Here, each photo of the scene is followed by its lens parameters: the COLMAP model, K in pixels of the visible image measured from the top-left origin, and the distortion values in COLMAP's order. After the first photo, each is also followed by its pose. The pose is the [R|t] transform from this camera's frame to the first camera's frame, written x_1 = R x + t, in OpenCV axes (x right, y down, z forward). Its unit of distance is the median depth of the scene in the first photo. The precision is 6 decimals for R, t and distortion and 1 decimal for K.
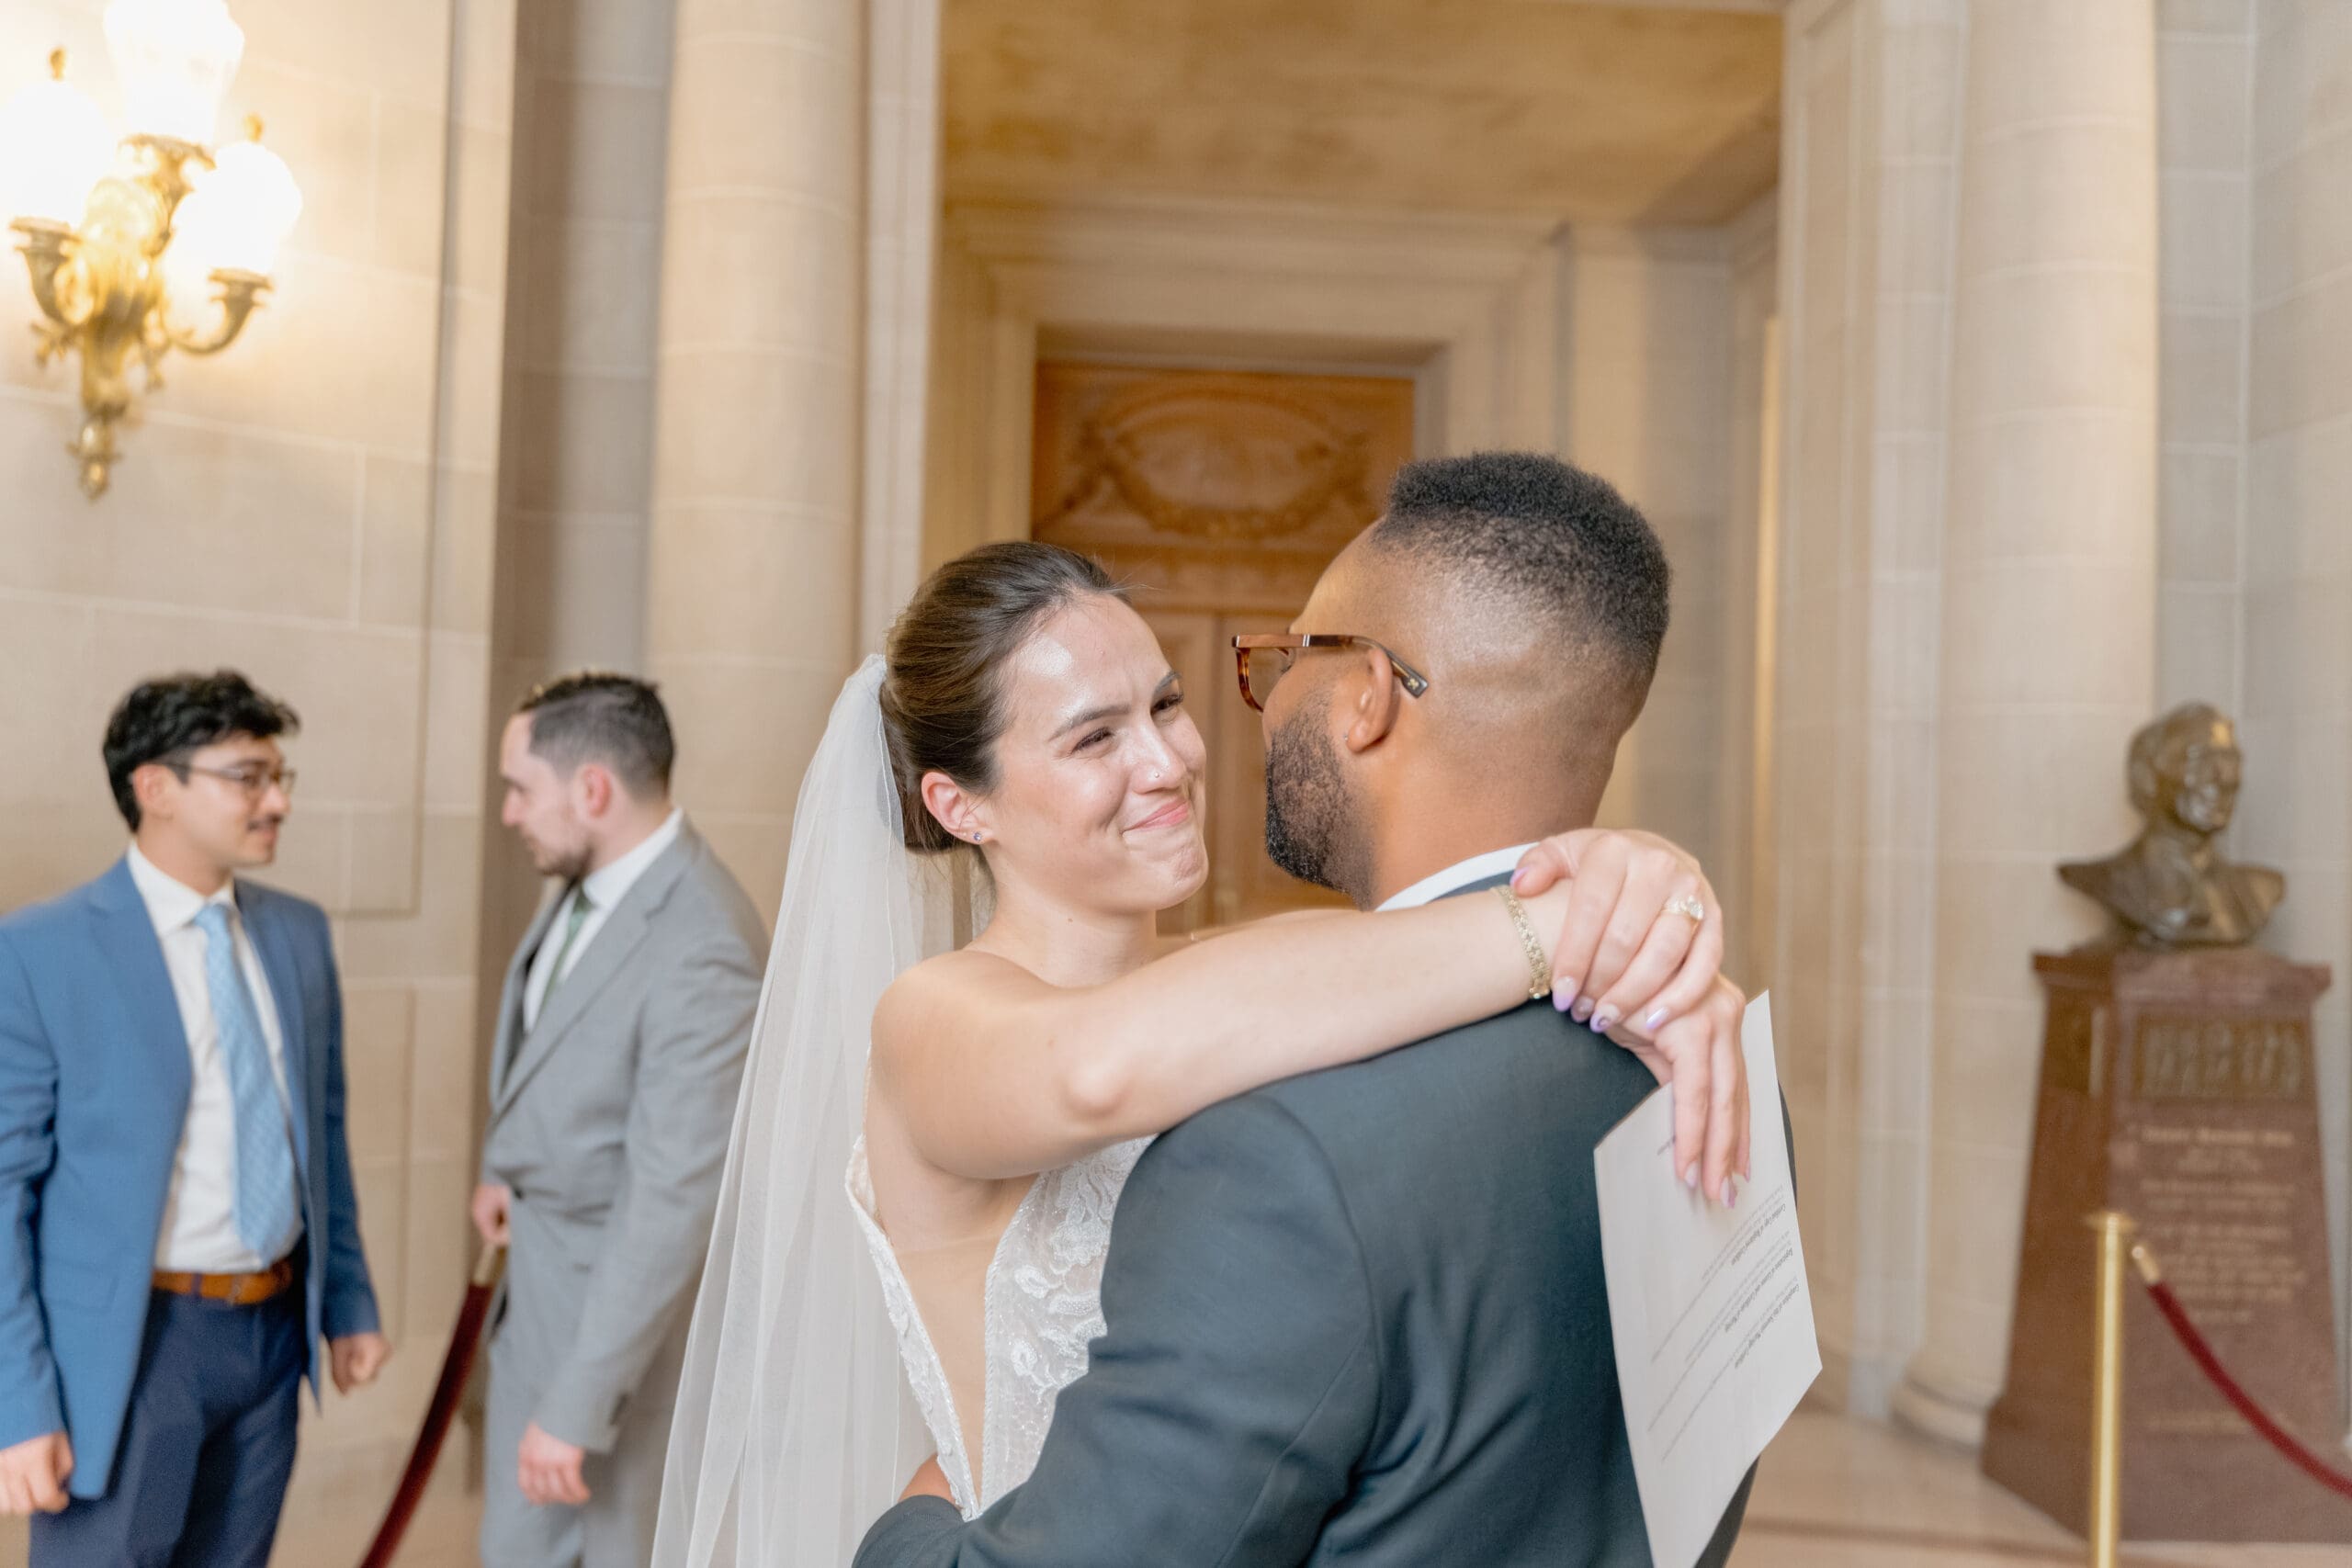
lens RADIAL K [[3208.4, 0, 1176.0], [0, 3208.4, 784.0], [0, 0, 1]] dist [0.013848, 0.054906]
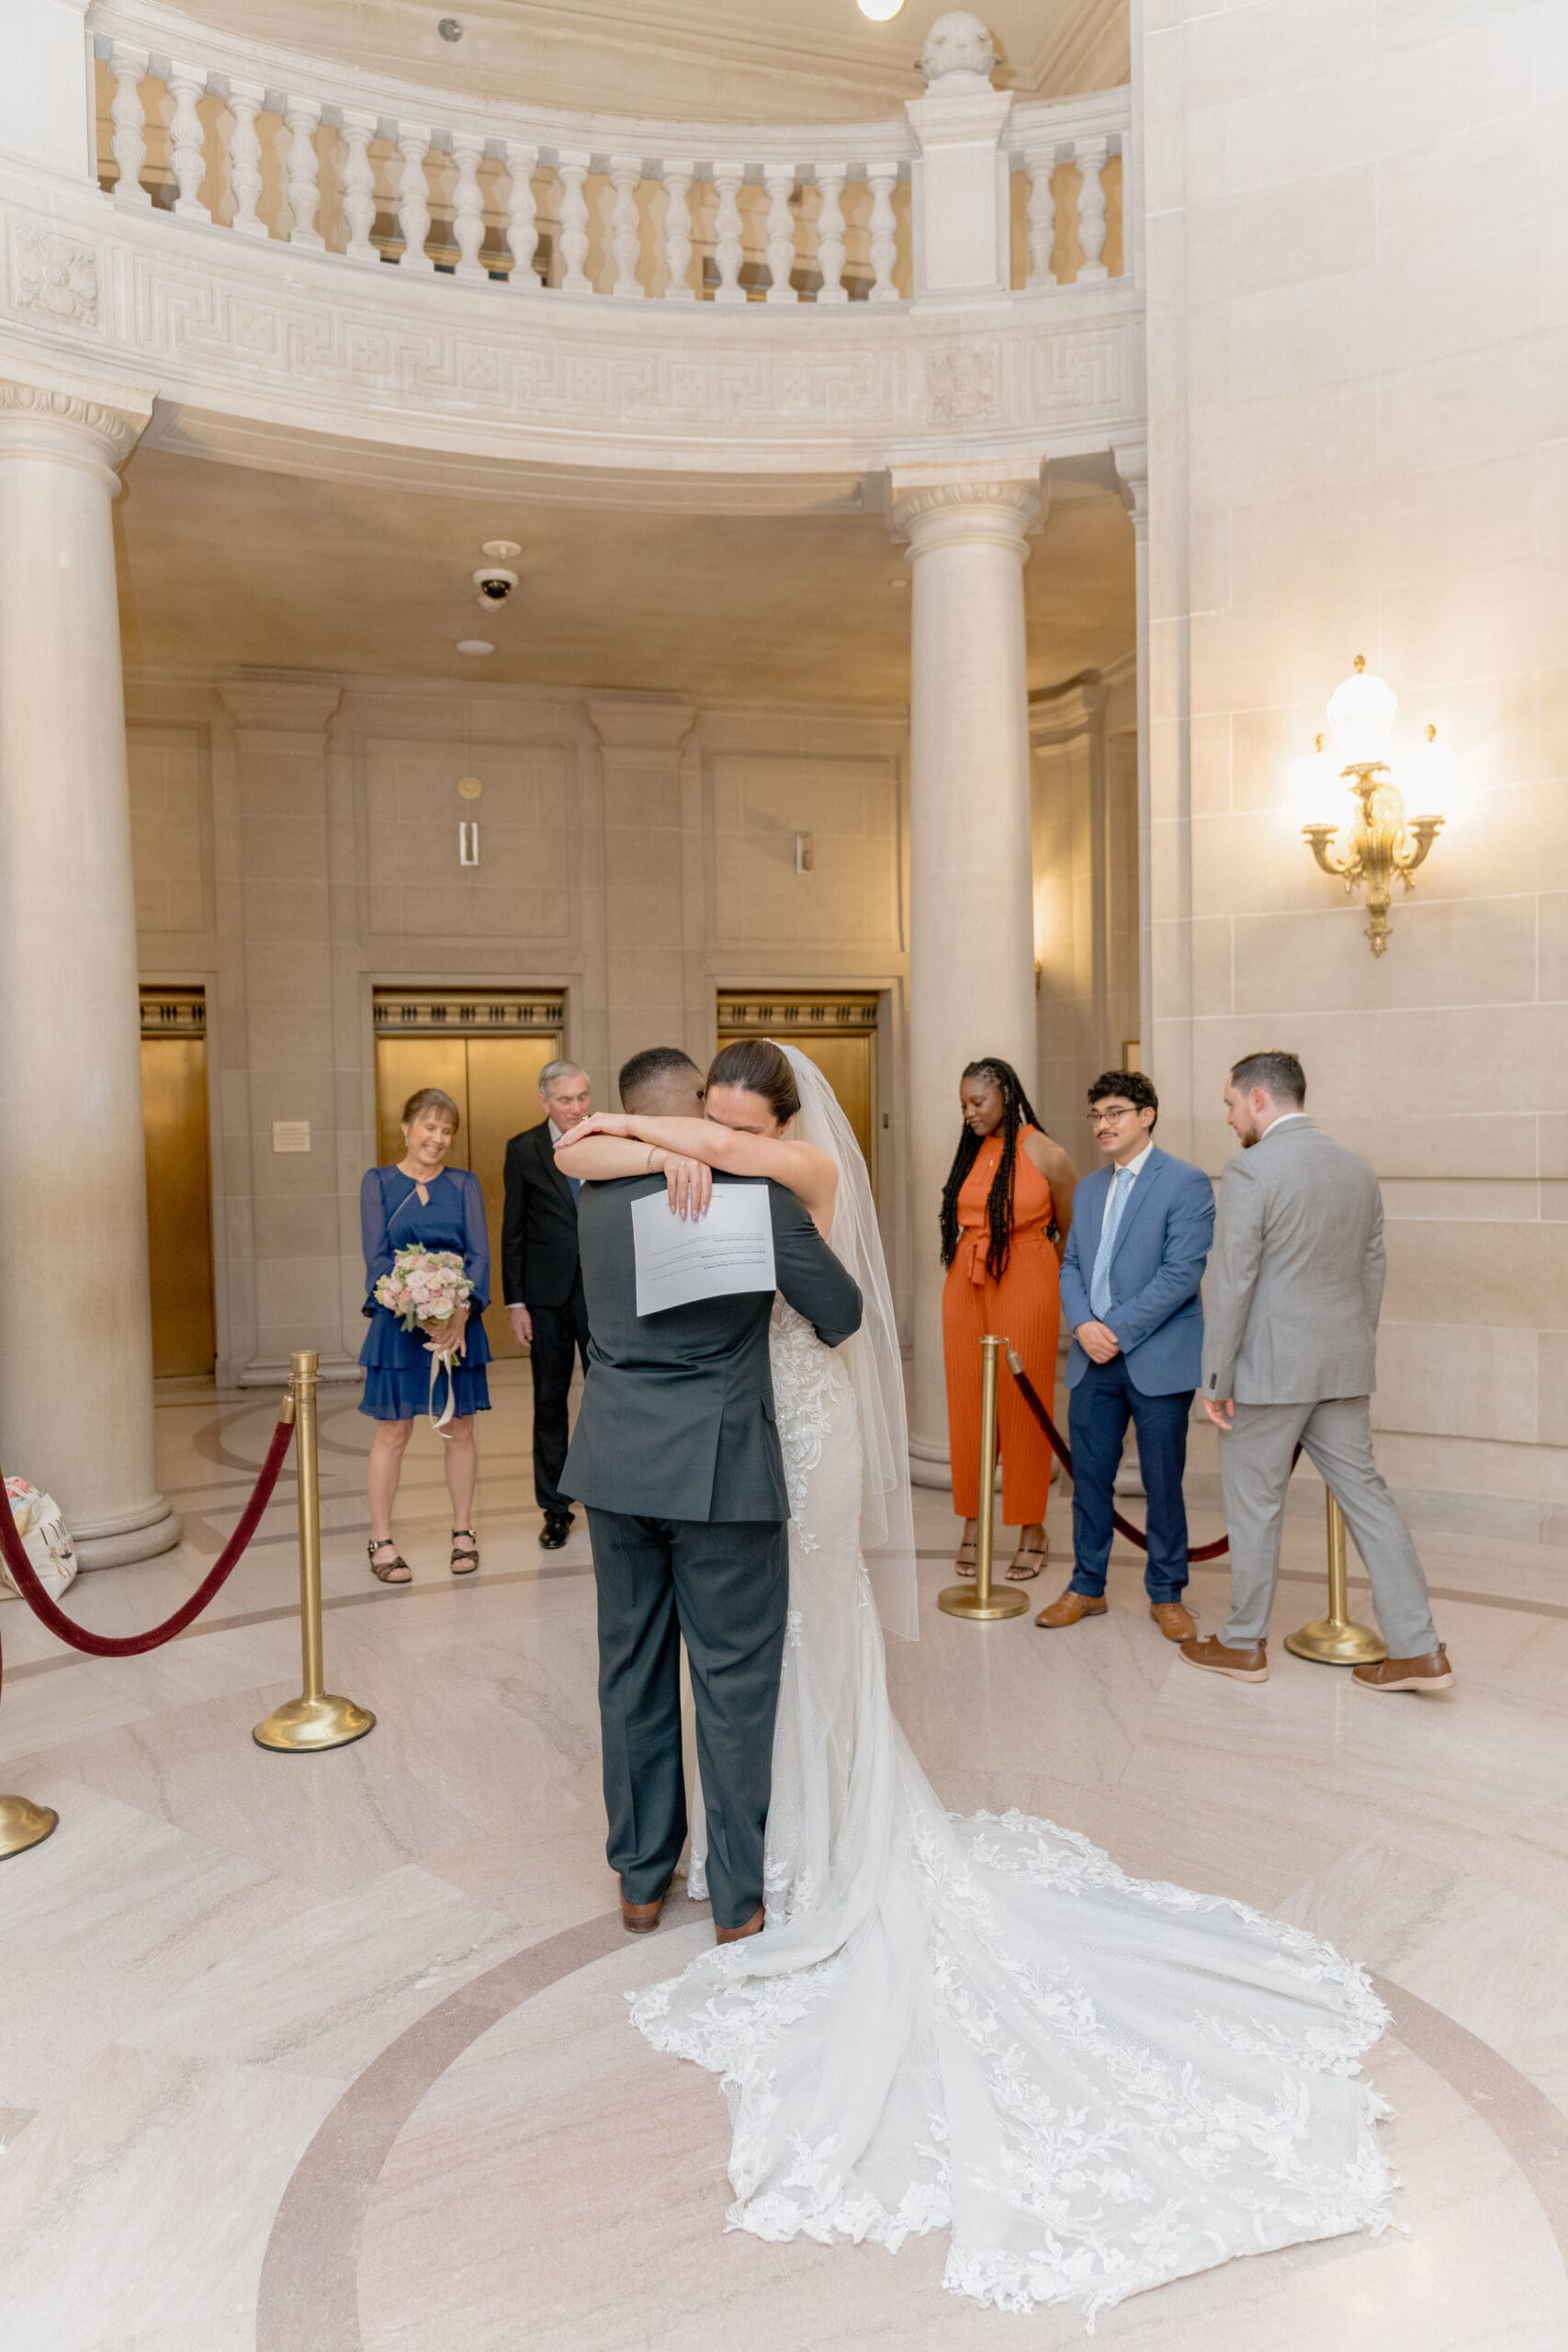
lens RADIAL K [[3208.4, 0, 784.0], [0, 3208.4, 1176.0], [0, 0, 1]] dist [0.013848, 0.054906]
pose [[-0.190124, -0.024598, -0.981452, 1.600770], [0.040692, 0.998630, -0.032912, 0.090101], [0.980916, -0.046194, -0.188862, 1.007937]]
